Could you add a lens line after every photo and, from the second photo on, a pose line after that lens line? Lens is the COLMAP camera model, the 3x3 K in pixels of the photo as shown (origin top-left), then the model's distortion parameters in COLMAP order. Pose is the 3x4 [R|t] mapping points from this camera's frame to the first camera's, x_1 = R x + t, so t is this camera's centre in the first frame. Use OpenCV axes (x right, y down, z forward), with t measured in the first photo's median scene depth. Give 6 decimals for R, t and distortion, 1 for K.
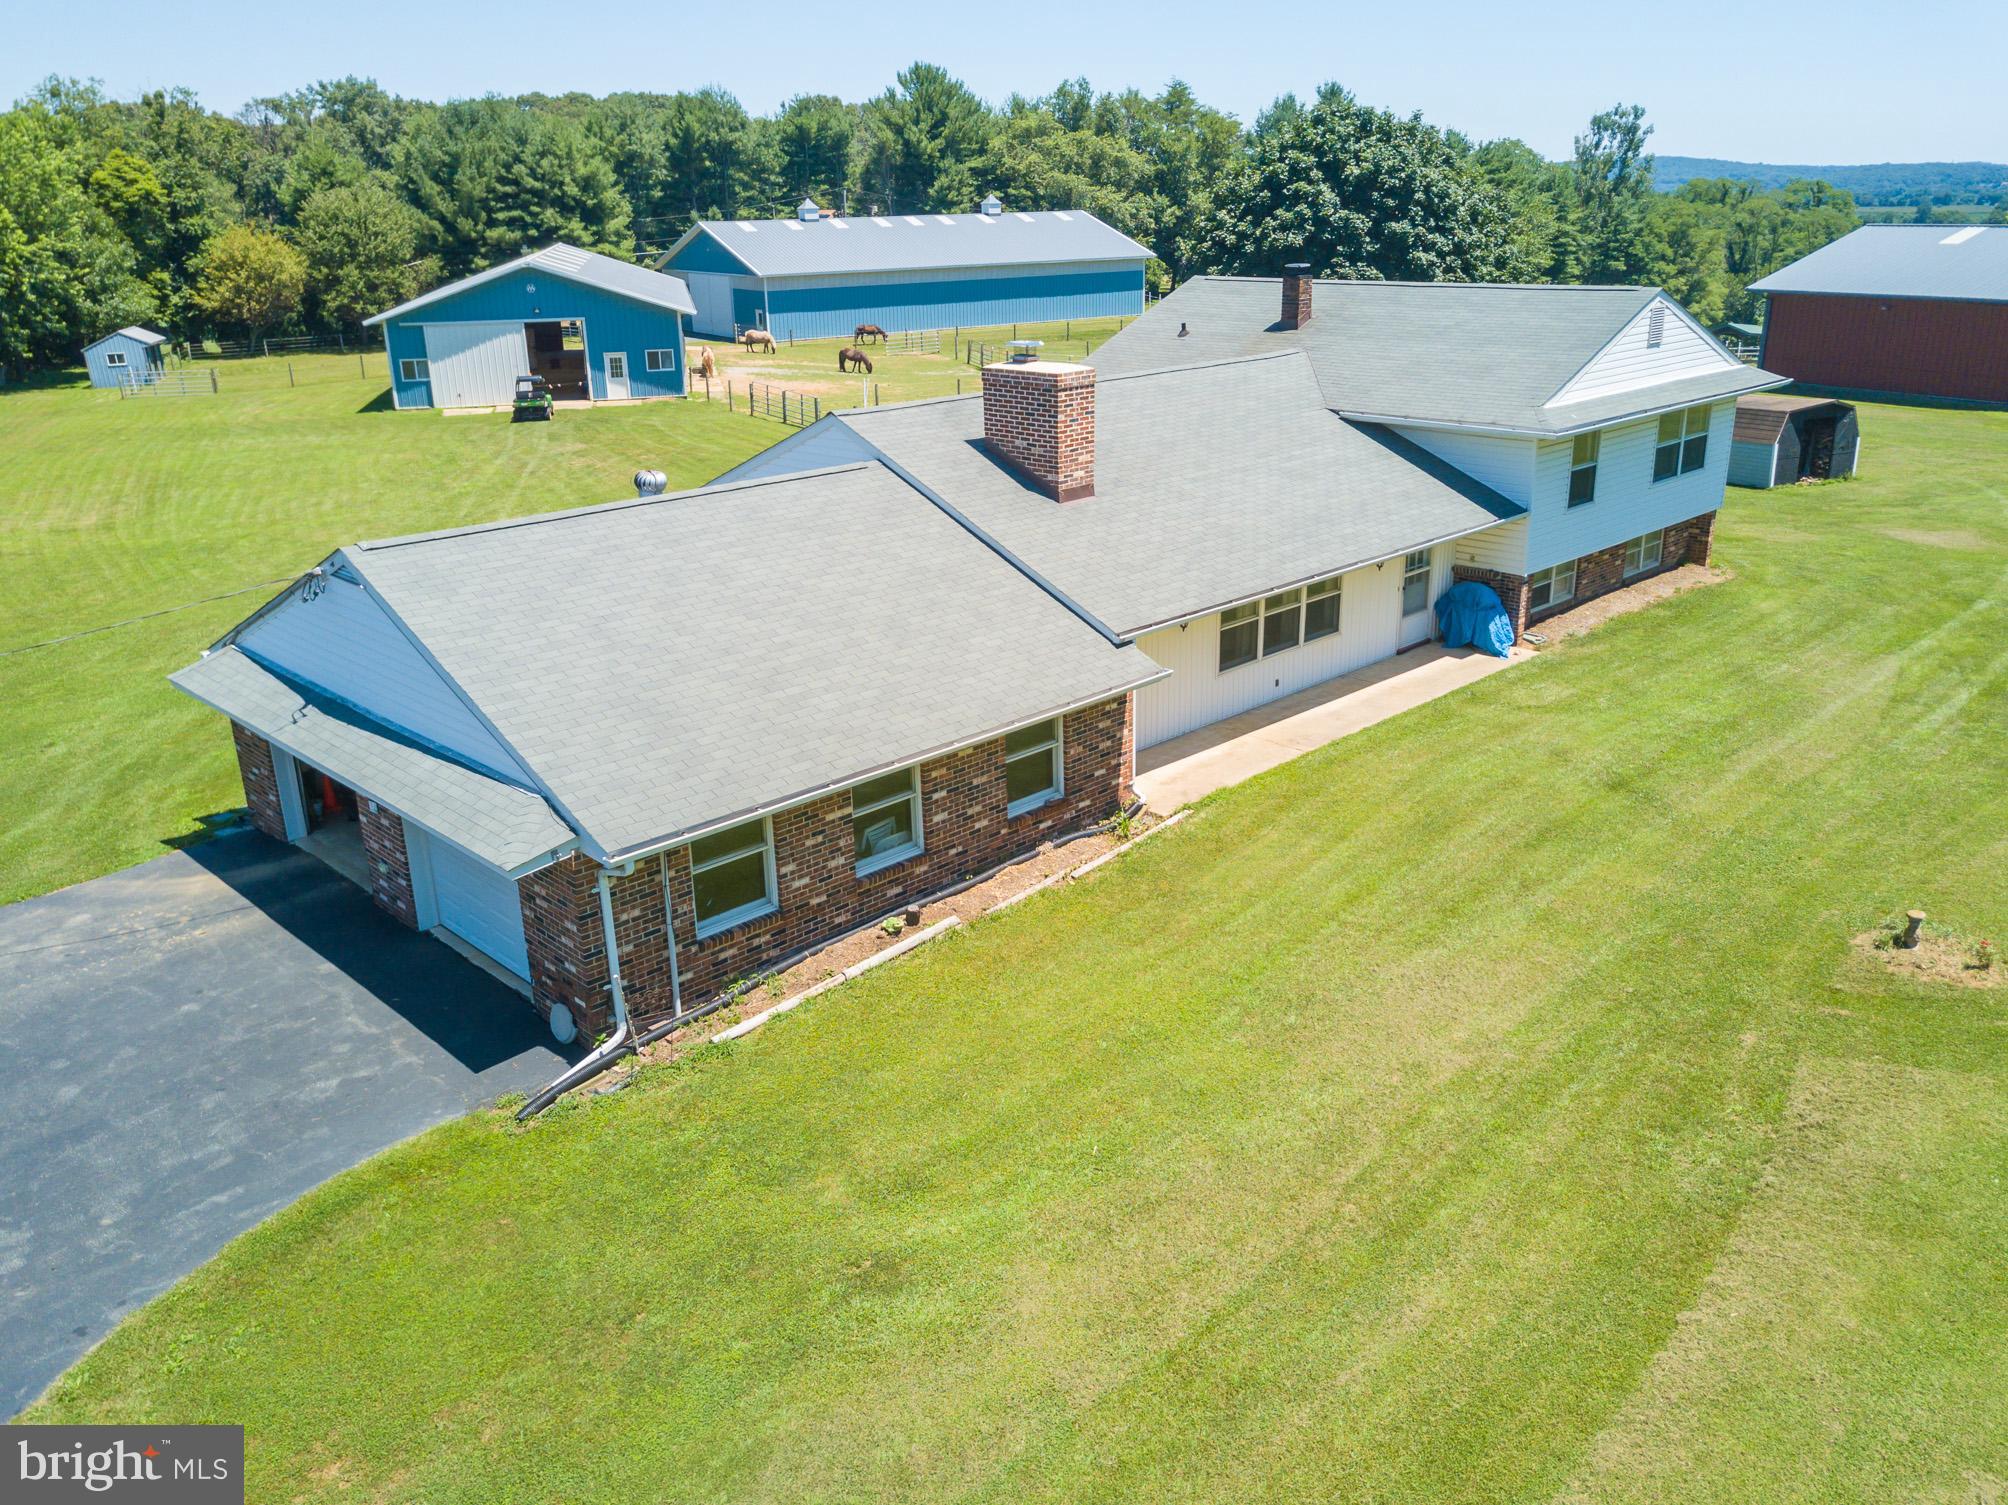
lens RADIAL K [[1614.9, 0, 1000.4], [0, 1614.9, 749.0], [0, 0, 1]] dist [0.006151, 0.056259]
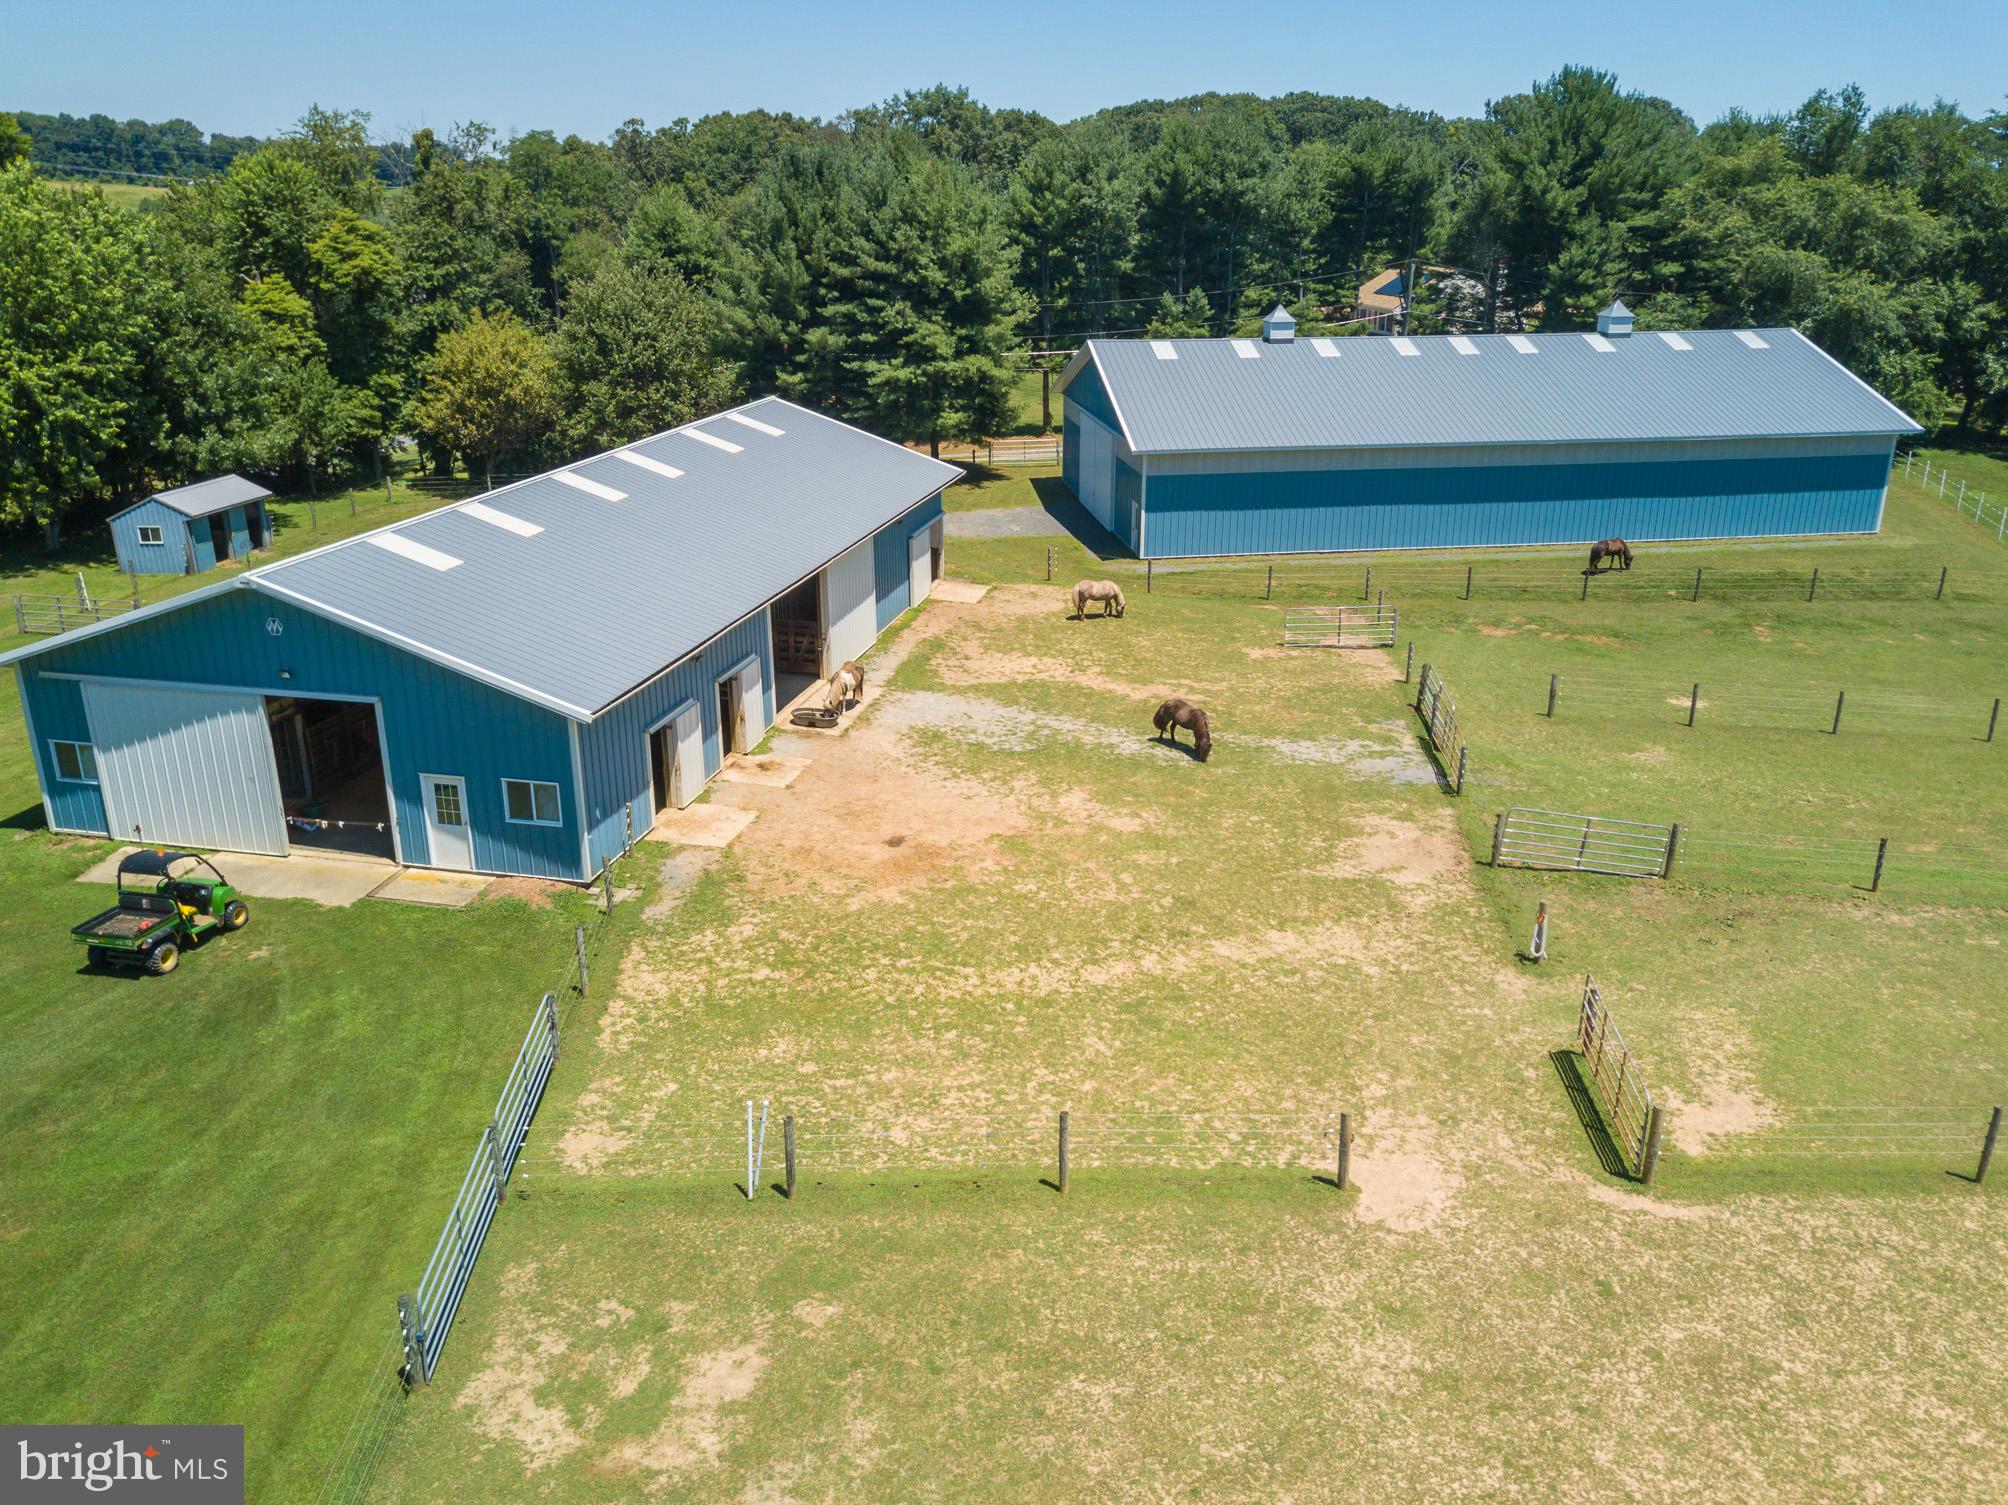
lens RADIAL K [[1614.9, 0, 1000.4], [0, 1614.9, 749.0], [0, 0, 1]] dist [0.006151, 0.056259]
pose [[0.909691, 0.156000, -0.384872, 0.036286], [-0.153582, 0.987434, 0.037225, -0.149068], [0.385843, 0.025246, 0.922219, 0.331417]]
